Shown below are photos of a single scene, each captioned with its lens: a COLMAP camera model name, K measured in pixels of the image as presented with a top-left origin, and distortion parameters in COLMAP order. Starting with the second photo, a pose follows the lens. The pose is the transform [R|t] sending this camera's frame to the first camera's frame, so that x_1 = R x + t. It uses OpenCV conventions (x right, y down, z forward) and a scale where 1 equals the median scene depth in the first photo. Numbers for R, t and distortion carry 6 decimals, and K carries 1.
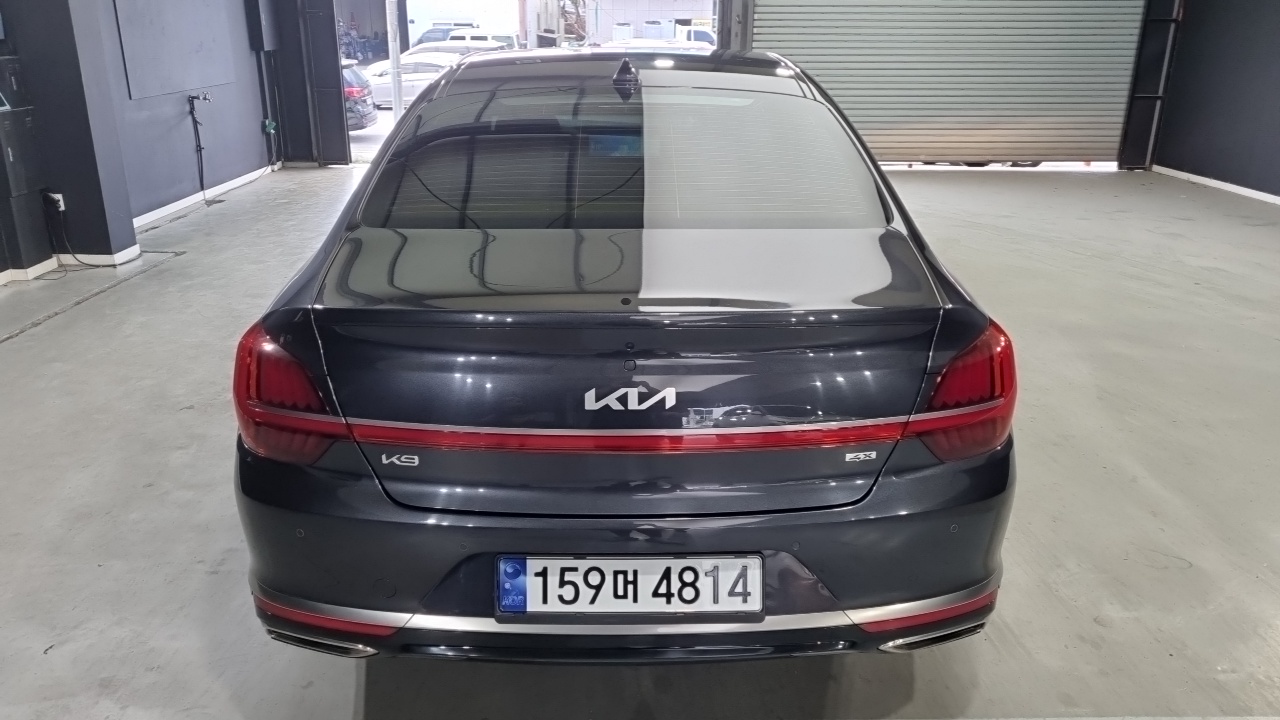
lens RADIAL K [[951.5, 0, 653.8], [0, 951.5, 349.4], [0, 0, 1]] dist [0.034264, -0.020724]
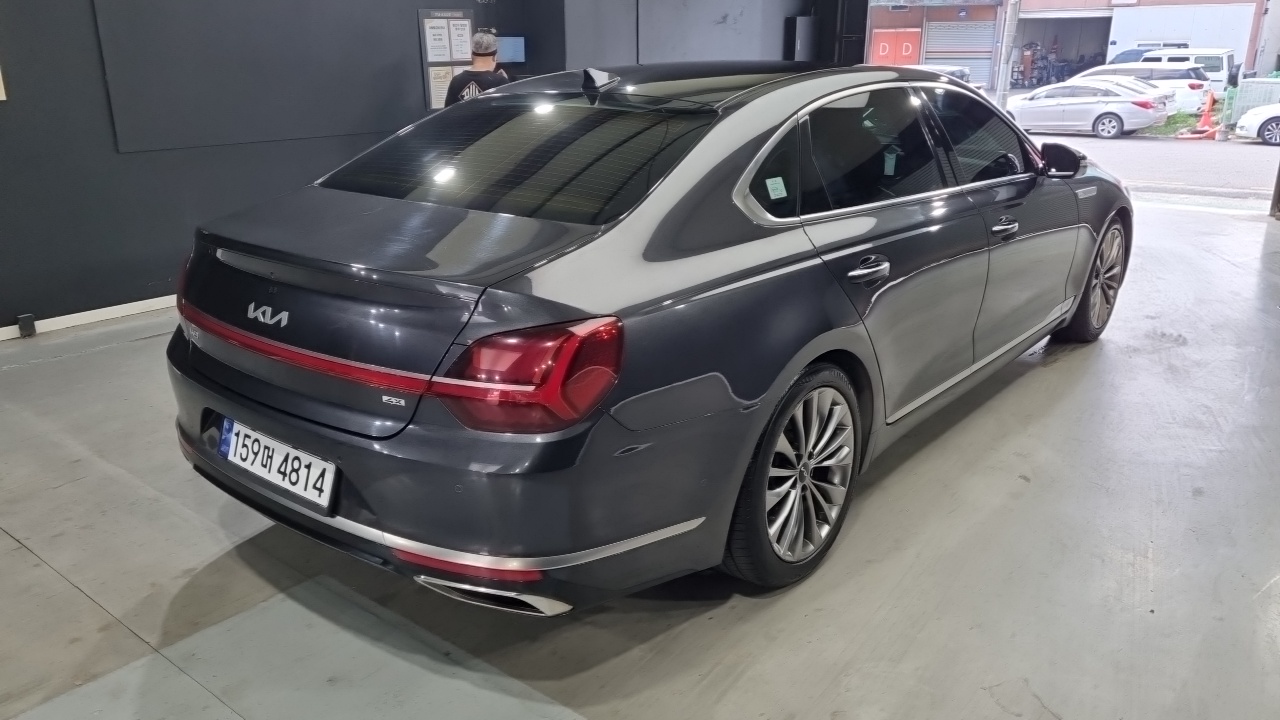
lens RADIAL K [[951.5, 0, 637.2], [0, 951.5, 364.5], [0, 0, 1]] dist [0.034264, -0.020724]
pose [[0.758506, 0.191543, -0.622880, 1.051174], [-0.197551, 0.978435, 0.060314, -0.054015], [0.621000, 0.077302, 0.779989, 0.253308]]
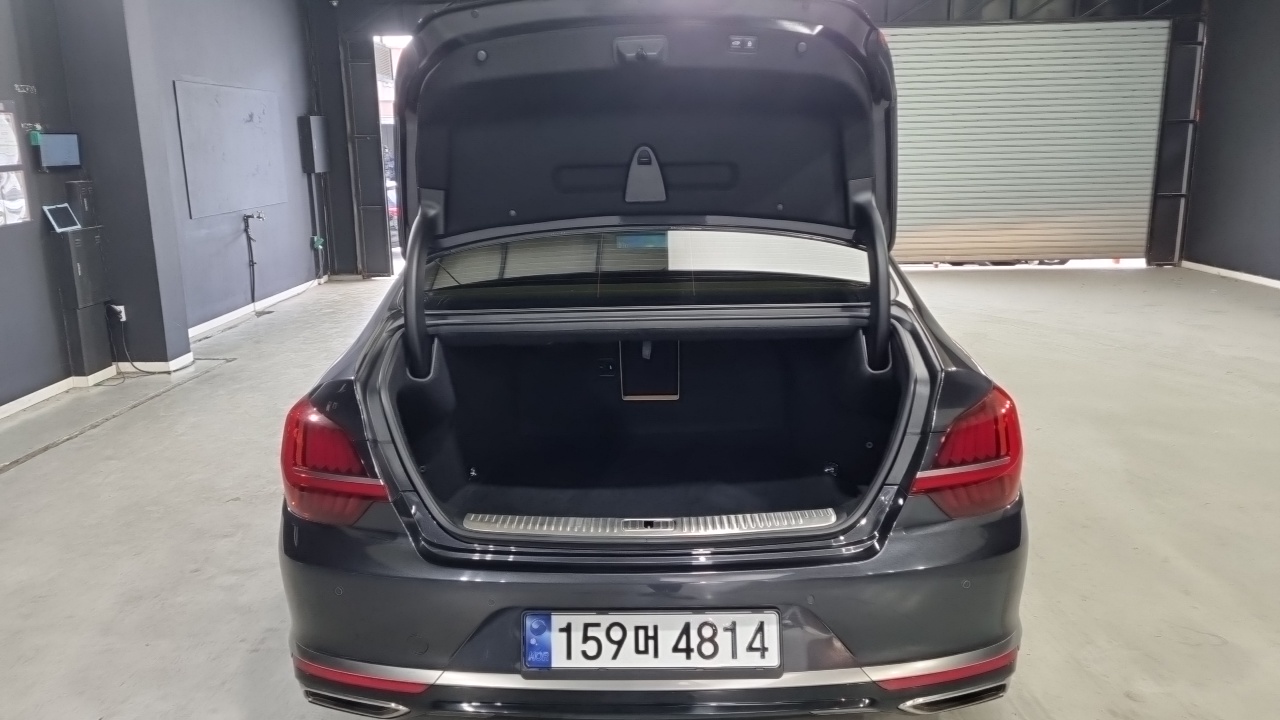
lens RADIAL K [[951.5, 0, 645.2], [0, 951.5, 352.5], [0, 0, 1]] dist [0.034264, -0.020724]
pose [[0.998846, -0.015675, -0.045394, 0.019109], [0.010488, 0.993615, -0.112337, 0.048067], [0.046865, 0.111731, 0.992633, -0.058839]]
